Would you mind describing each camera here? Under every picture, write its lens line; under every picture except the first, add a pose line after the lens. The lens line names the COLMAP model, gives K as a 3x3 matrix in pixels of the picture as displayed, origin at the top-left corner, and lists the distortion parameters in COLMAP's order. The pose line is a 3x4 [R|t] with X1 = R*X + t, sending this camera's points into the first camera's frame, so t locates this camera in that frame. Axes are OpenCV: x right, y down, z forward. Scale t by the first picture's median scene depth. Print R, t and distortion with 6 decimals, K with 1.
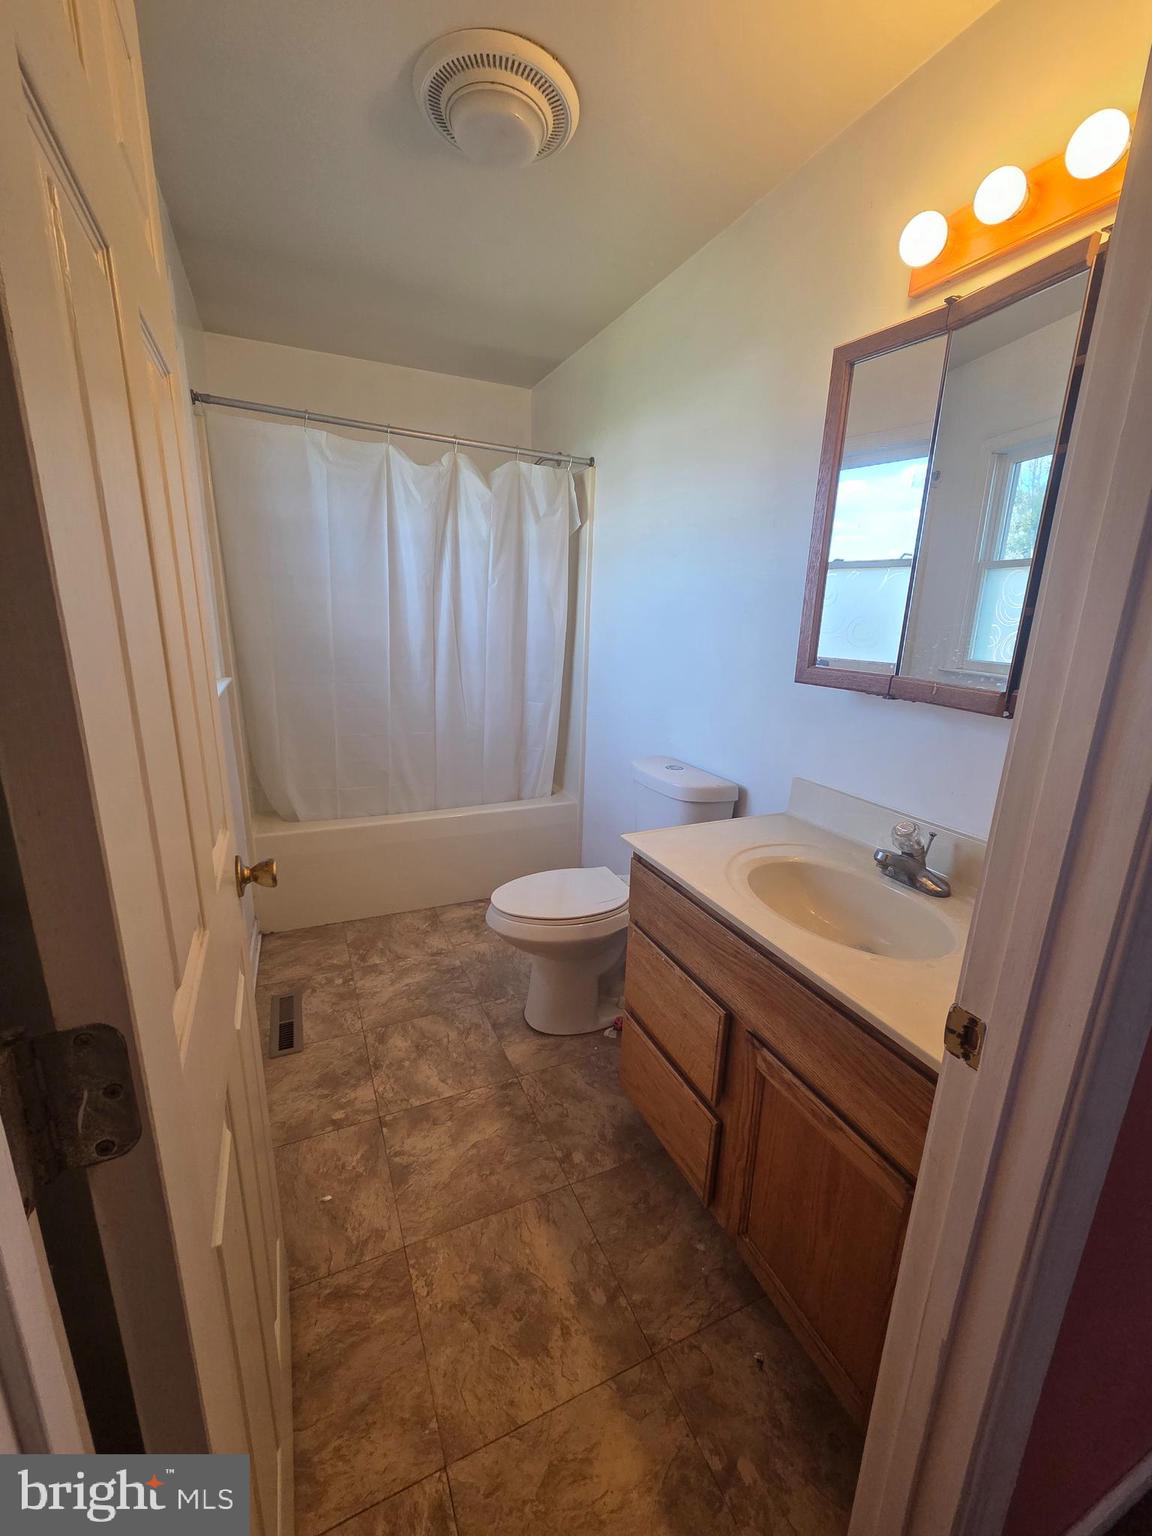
lens RADIAL K [[627.0, 0, 576.6], [0, 627.0, 771.1], [0, 0, 1]] dist [0.004243, 0.000946]
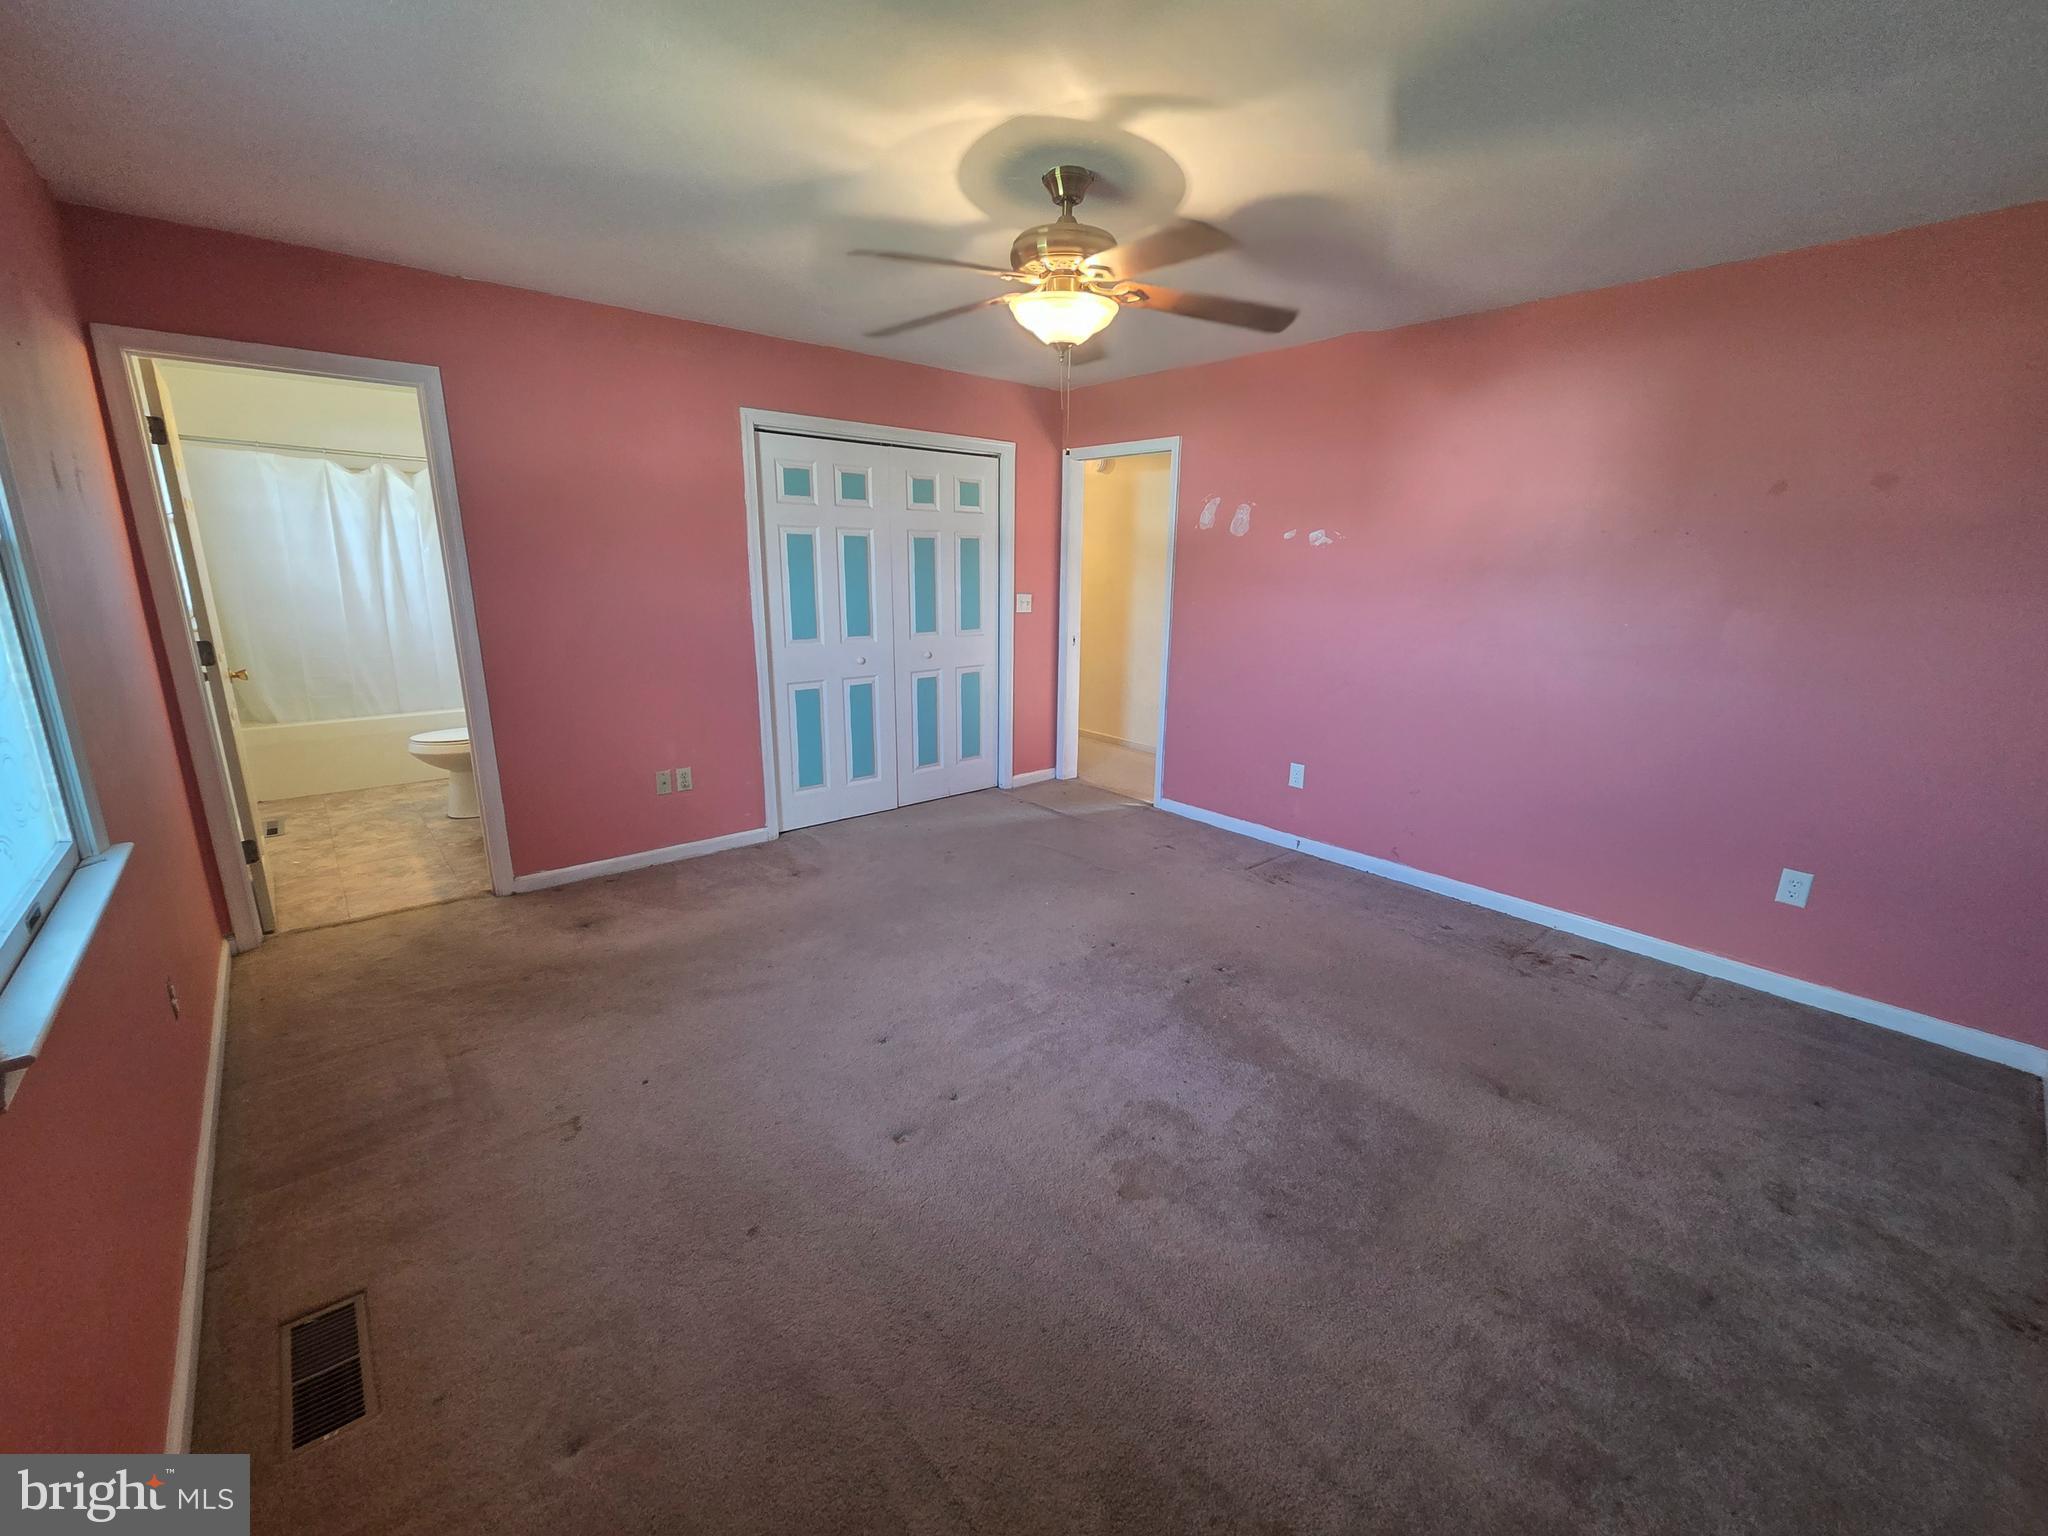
lens RADIAL K [[836.1, 0, 1029.7], [0, 836.1, 762.7], [0, 0, 1]] dist [0.004243, 0.000946]
pose [[0.956588, -0.076605, 0.281194, 0.824584], [0.080170, 0.996781, -0.001178, 0.407832], [-0.280199, 0.023670, 0.959650, -1.653480]]
